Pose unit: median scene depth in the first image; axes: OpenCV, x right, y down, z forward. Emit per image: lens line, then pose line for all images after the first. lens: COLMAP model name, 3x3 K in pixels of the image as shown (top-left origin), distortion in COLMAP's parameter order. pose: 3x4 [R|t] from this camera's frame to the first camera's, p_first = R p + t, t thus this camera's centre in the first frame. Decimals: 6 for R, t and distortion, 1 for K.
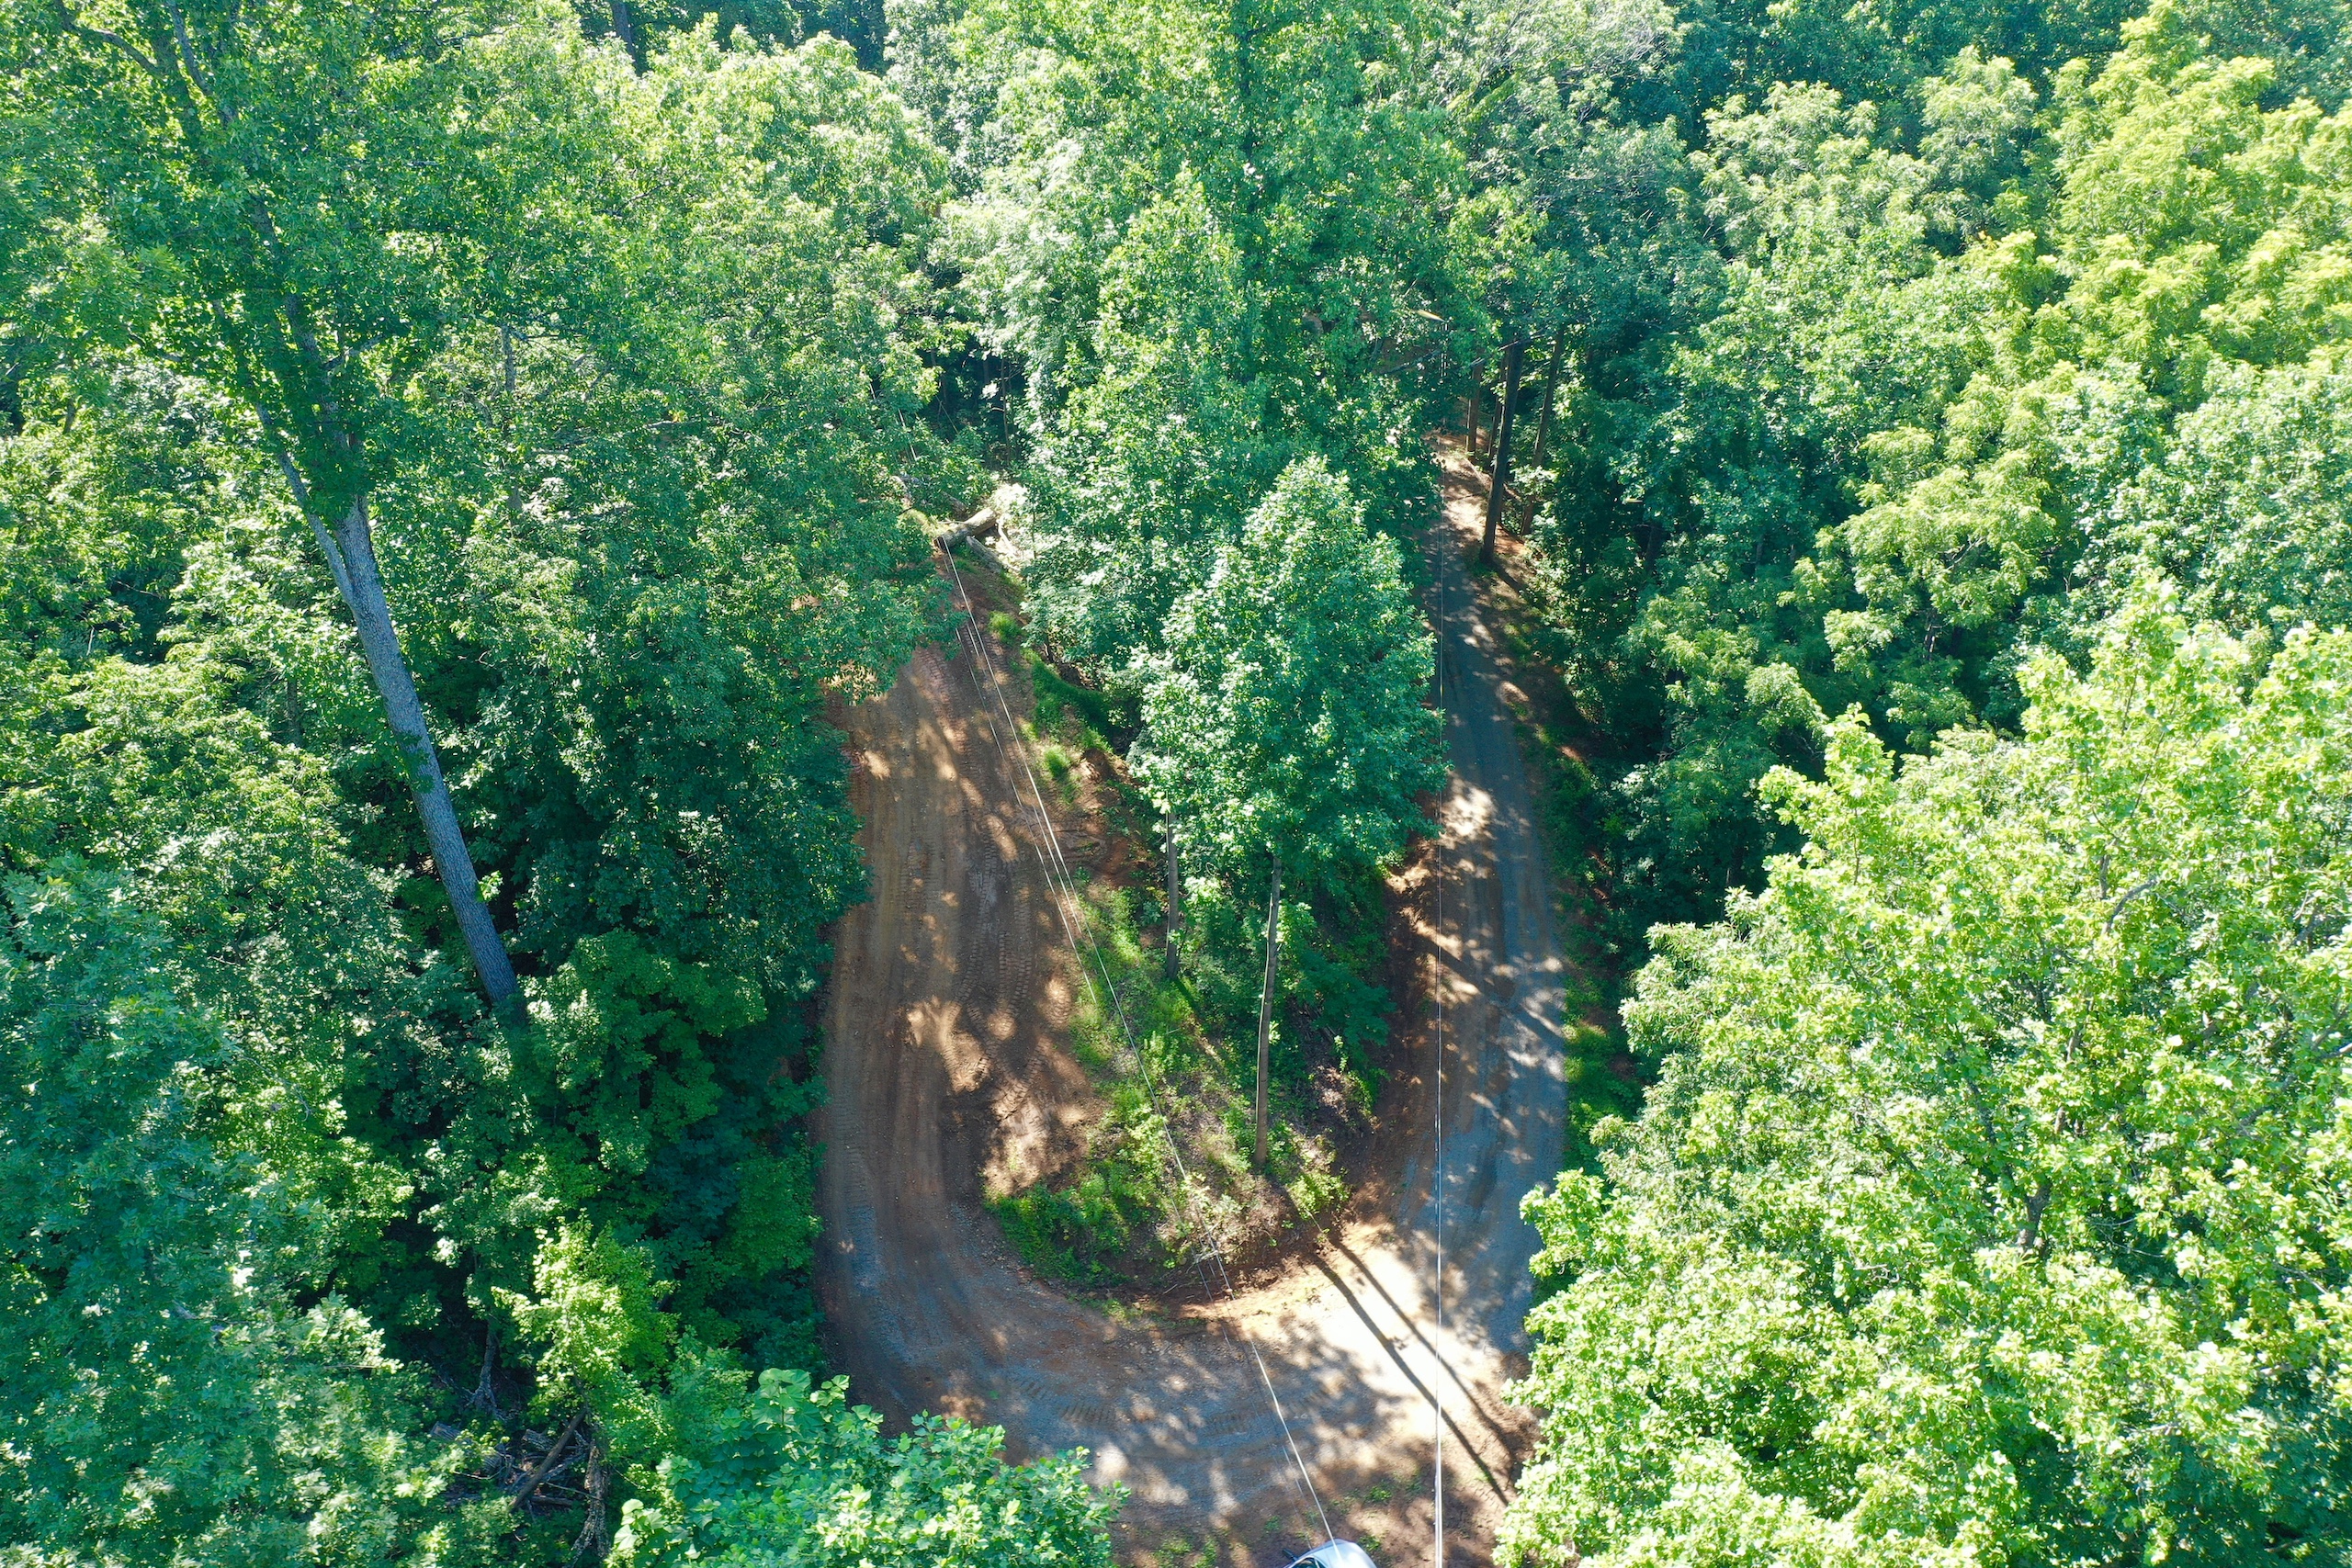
lens RADIAL K [[1897.8, 0, 1183.2], [0, 1897.8, 789.4], [0, 0, 1]] dist [0.015934, -0.021347]
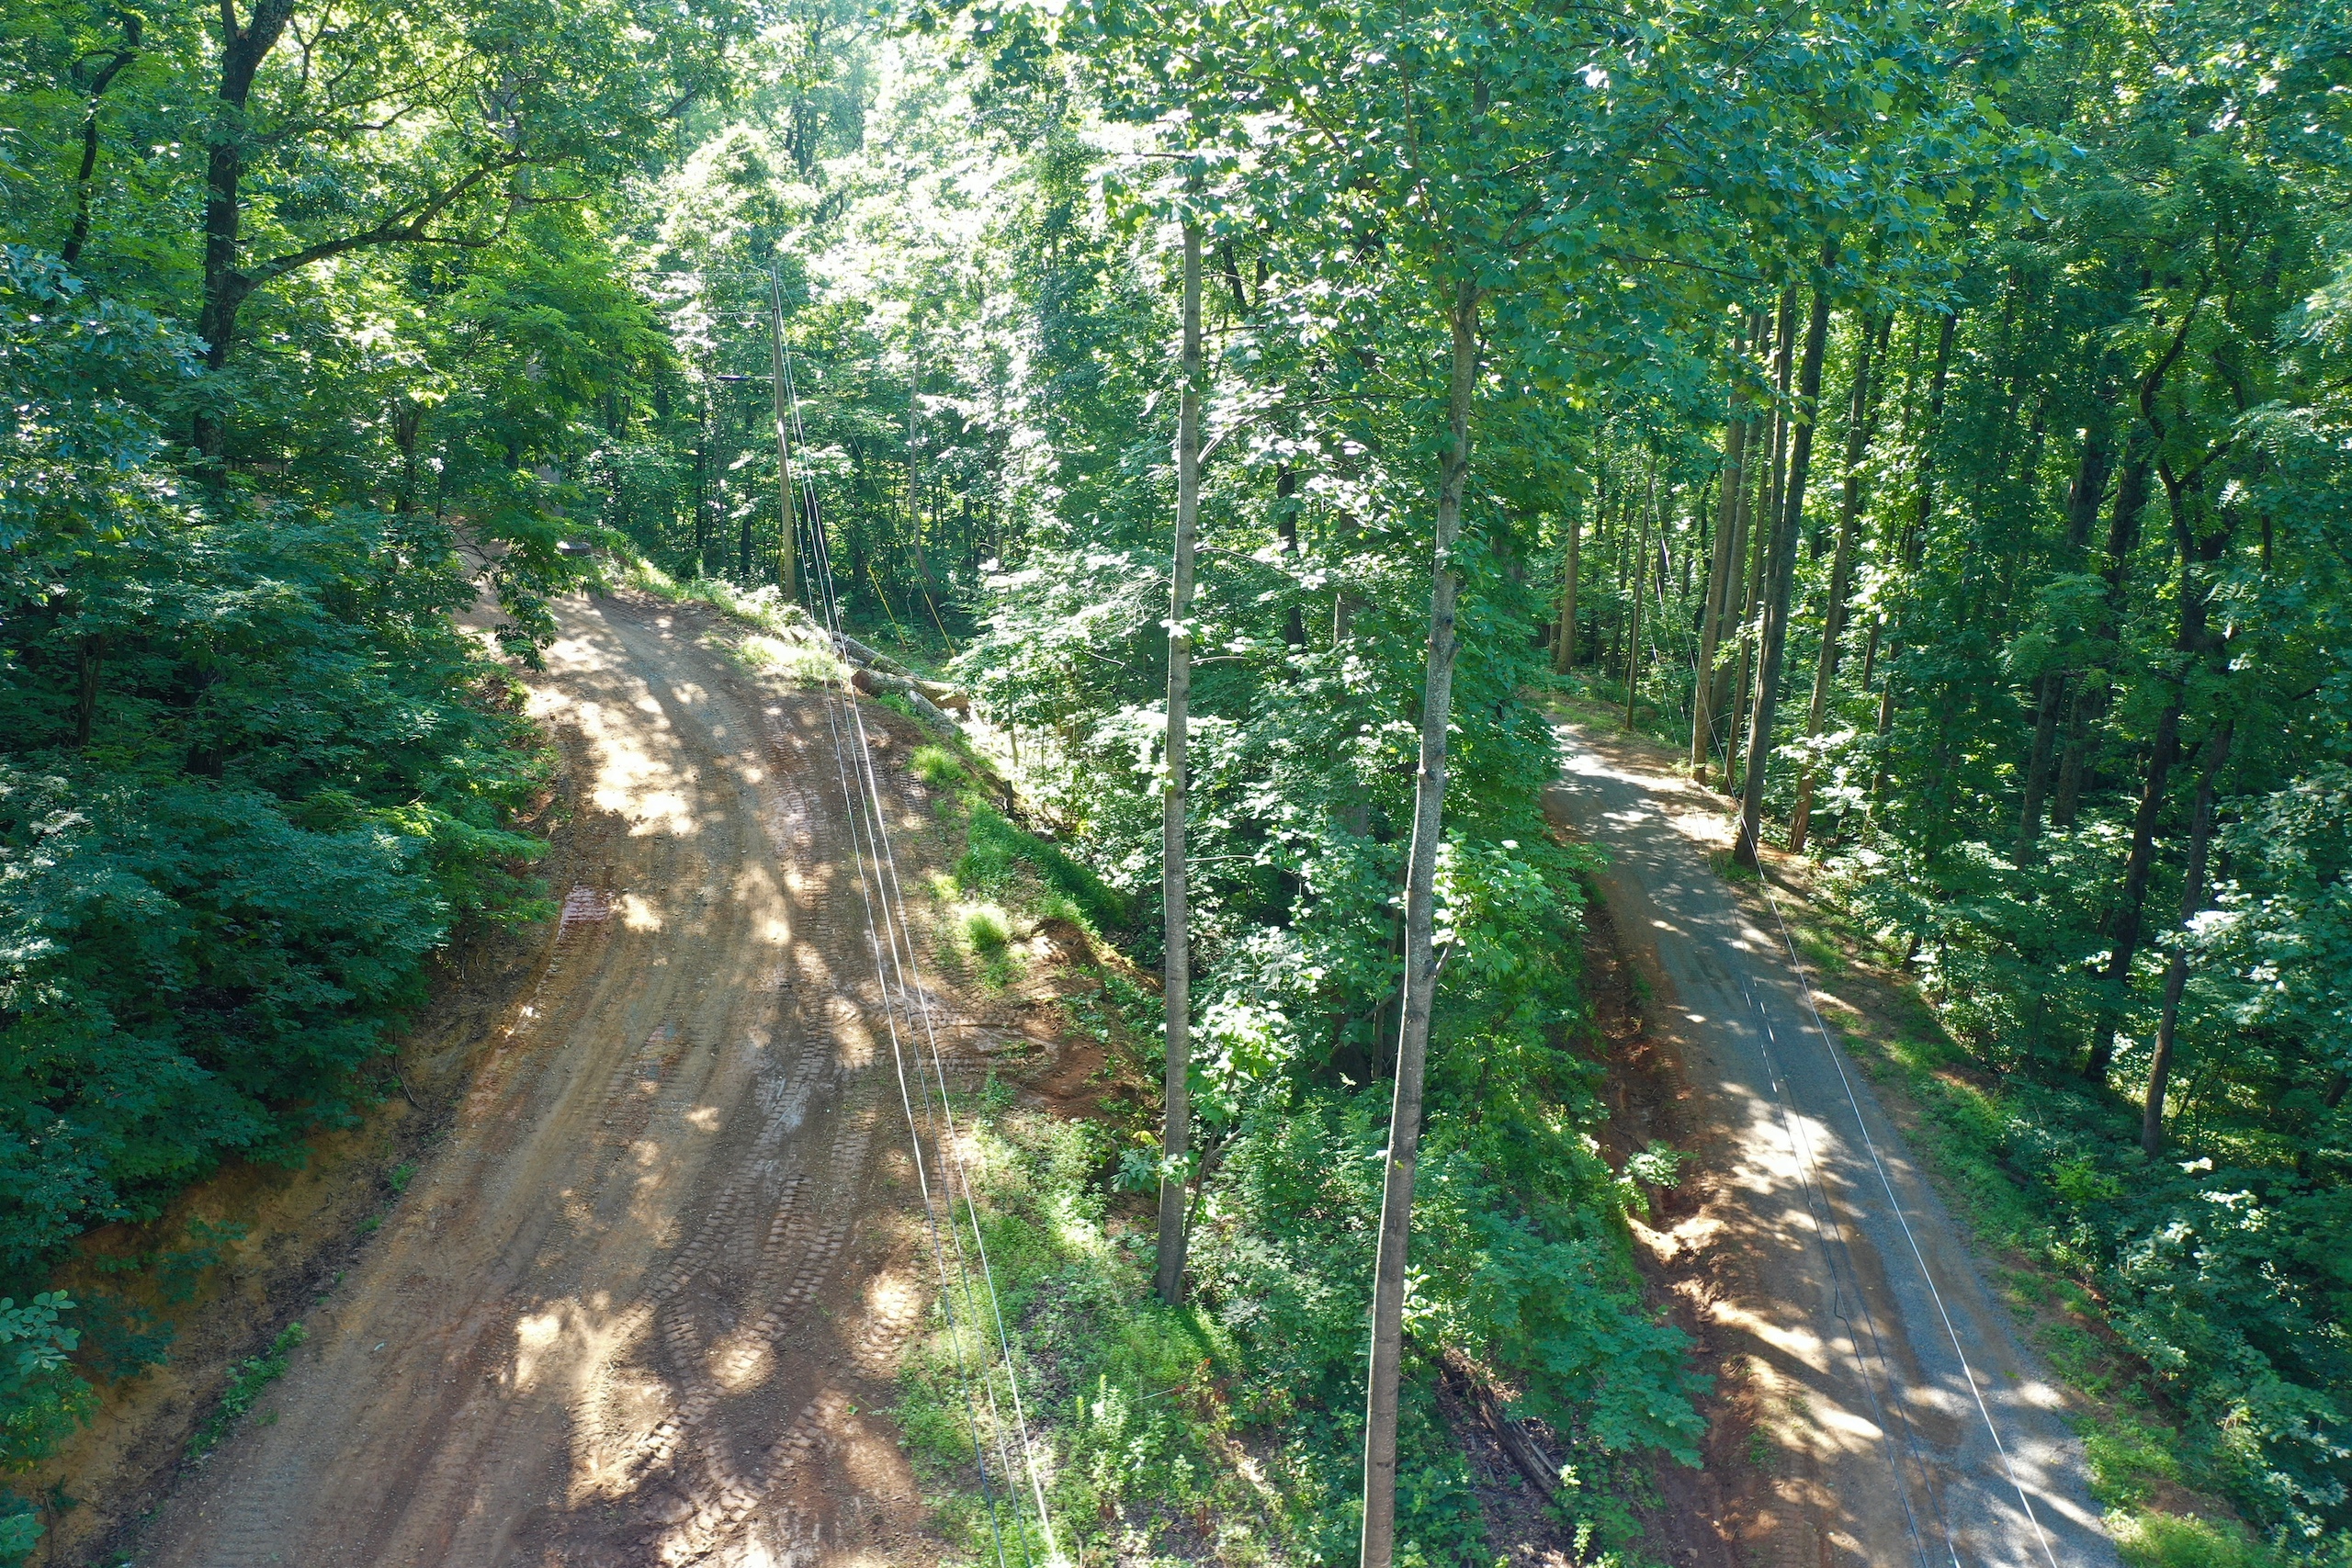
lens RADIAL K [[1897.8, 0, 1166.8], [0, 1897.8, 777.9], [0, 0, 1]] dist [0.015934, -0.021347]
pose [[0.996214, 0.035893, -0.079174, 0.020959], [-0.063716, 0.921068, -0.384154, 0.143477], [0.059136, 0.387744, 0.919868, 0.521628]]
